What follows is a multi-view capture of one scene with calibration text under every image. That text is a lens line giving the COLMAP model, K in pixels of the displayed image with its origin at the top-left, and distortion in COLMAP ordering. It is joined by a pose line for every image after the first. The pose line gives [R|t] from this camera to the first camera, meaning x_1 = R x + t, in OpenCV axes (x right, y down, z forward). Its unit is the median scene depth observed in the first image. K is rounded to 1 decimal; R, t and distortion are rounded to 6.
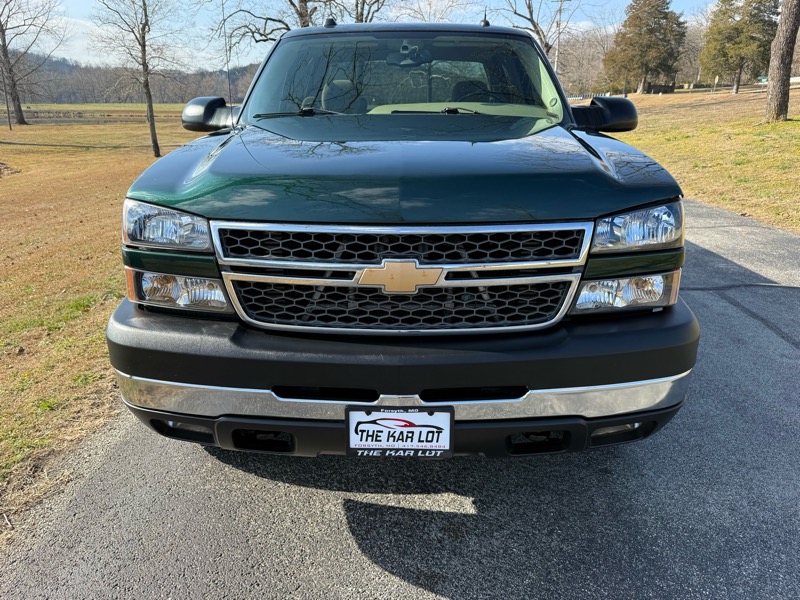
lens RADIAL K [[572.8, 0, 400.0], [0, 572.8, 300.0], [0, 0, 1]] dist [0.001894, -0.005376]
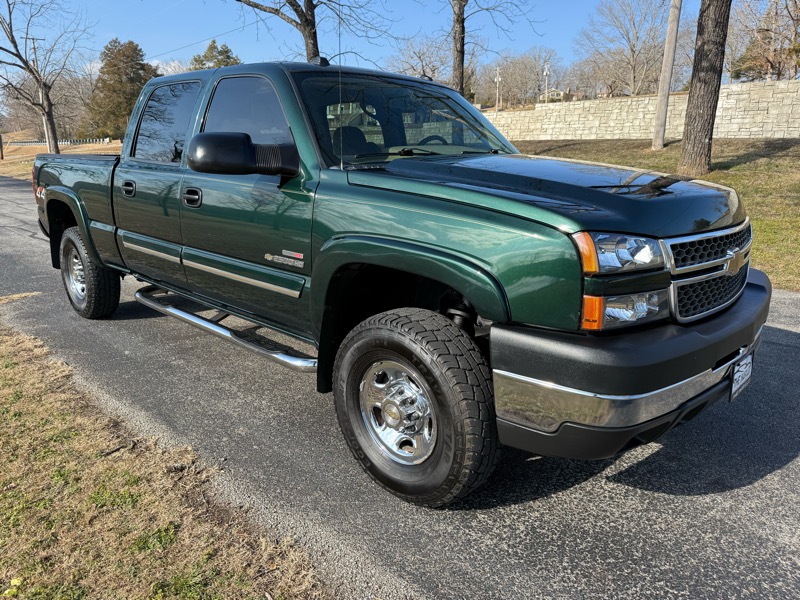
lens RADIAL K [[572.8, 0, 400.0], [0, 572.8, 300.0], [0, 0, 1]] dist [0.001894, -0.005376]
pose [[0.669002, -0.177497, 0.721756, -0.766833], [0.230863, 0.972660, 0.025212, -0.084704], [-0.706498, 0.149760, 0.691689, 0.293813]]
